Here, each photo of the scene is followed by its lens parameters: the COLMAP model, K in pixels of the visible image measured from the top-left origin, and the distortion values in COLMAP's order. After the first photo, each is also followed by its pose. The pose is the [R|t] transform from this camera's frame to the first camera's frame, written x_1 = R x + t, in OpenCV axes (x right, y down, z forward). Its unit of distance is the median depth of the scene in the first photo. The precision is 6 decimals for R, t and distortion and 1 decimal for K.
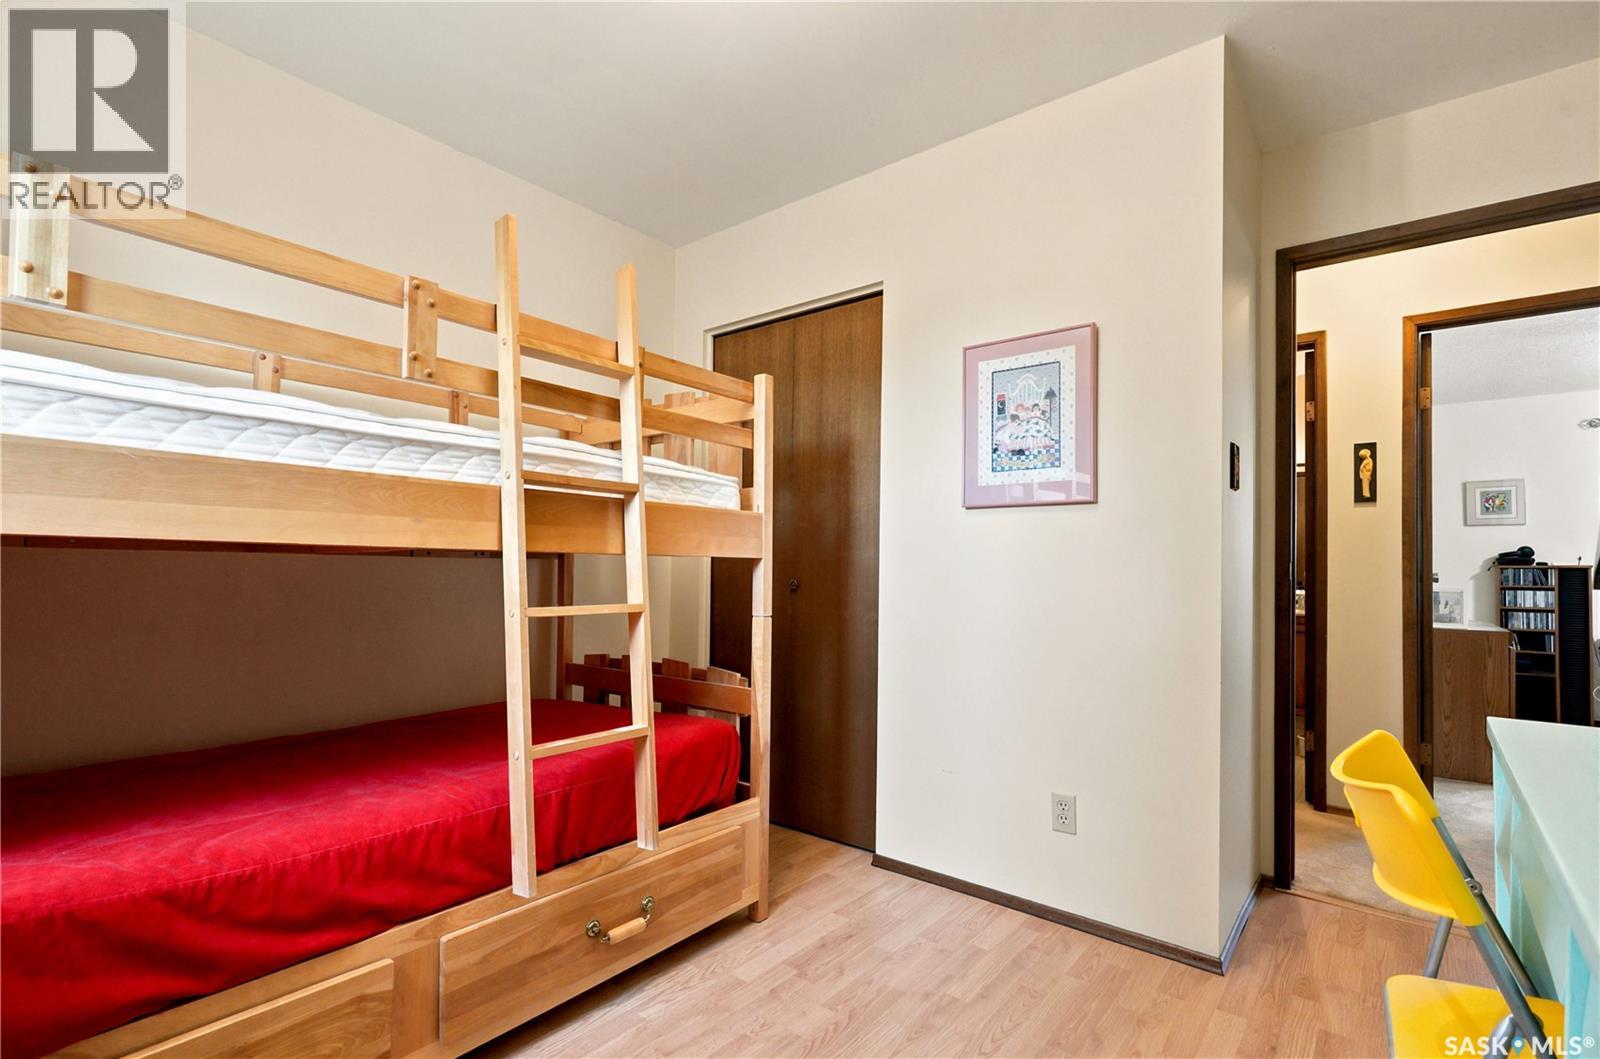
lens RADIAL K [[739.9, 0, 804.6], [0, 739.9, 568.9], [0, 0, 1]] dist [0.000816, 0.000450]
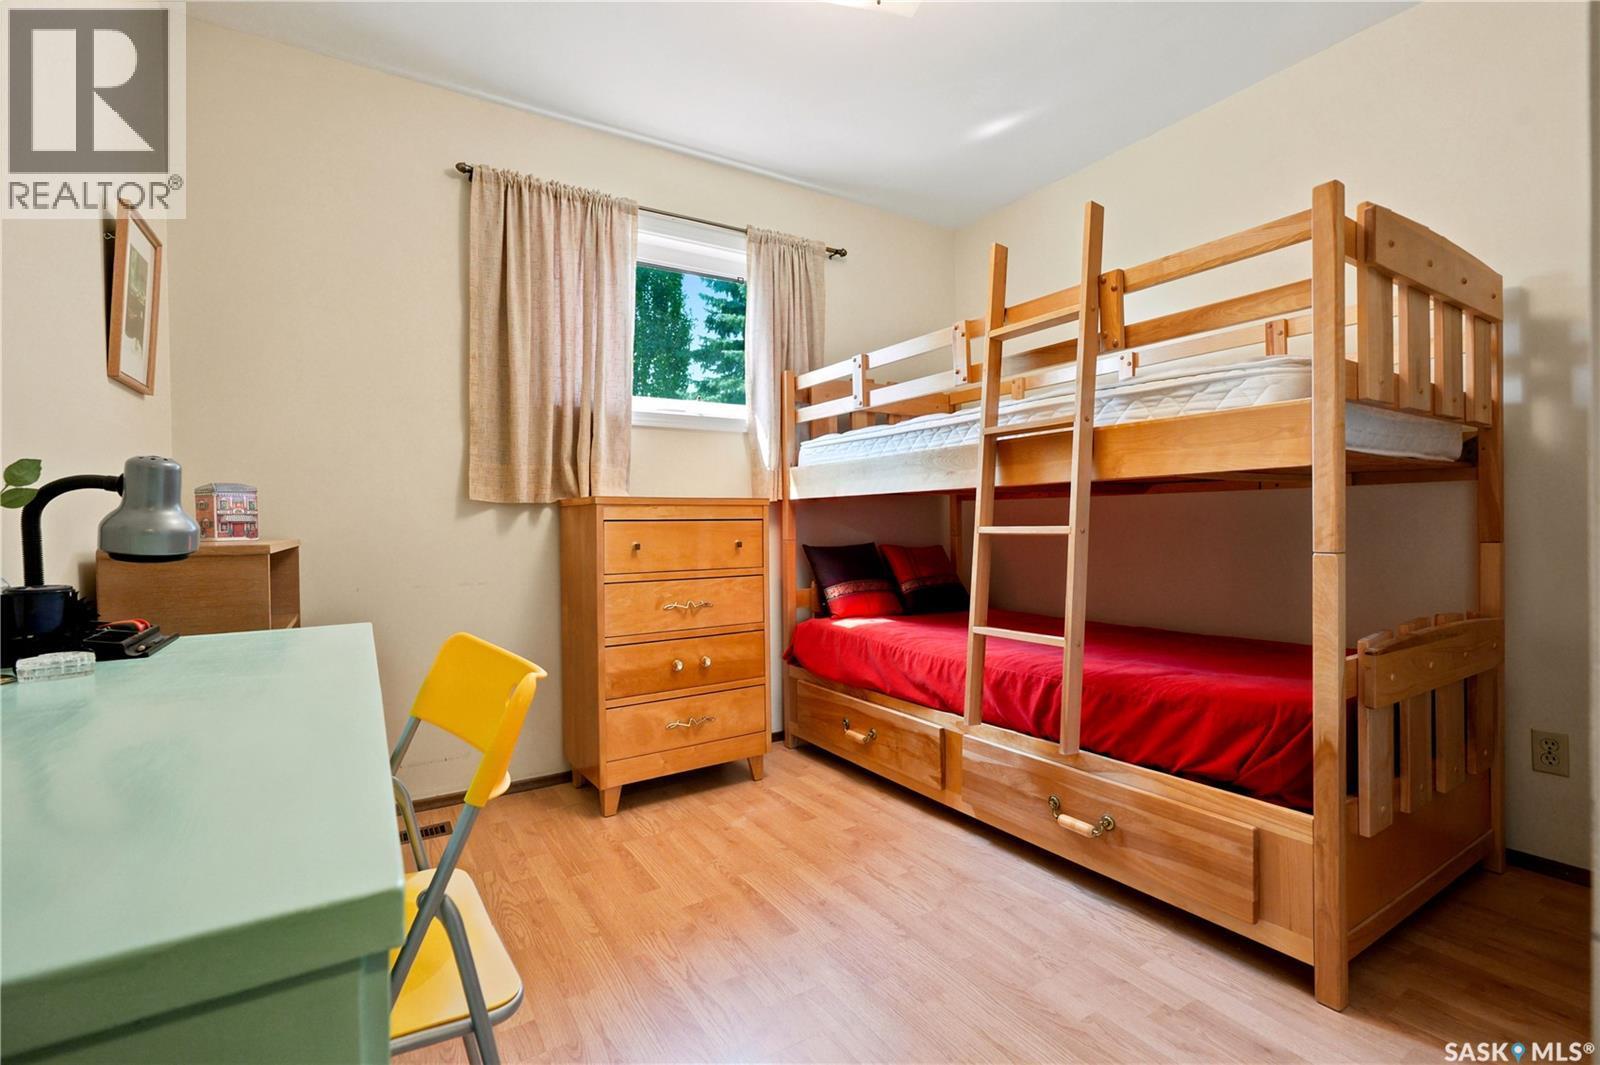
lens RADIAL K [[730.2, 0, 800.0], [0, 730.2, 532.5], [0, 0, 1]] dist [0.001441, 0.000060]
pose [[-0.319236, 0.010785, -0.947614, 0.882676], [0.018736, 0.999812, 0.005067, 0.041619], [0.947490, -0.016137, -0.319378, 0.938599]]
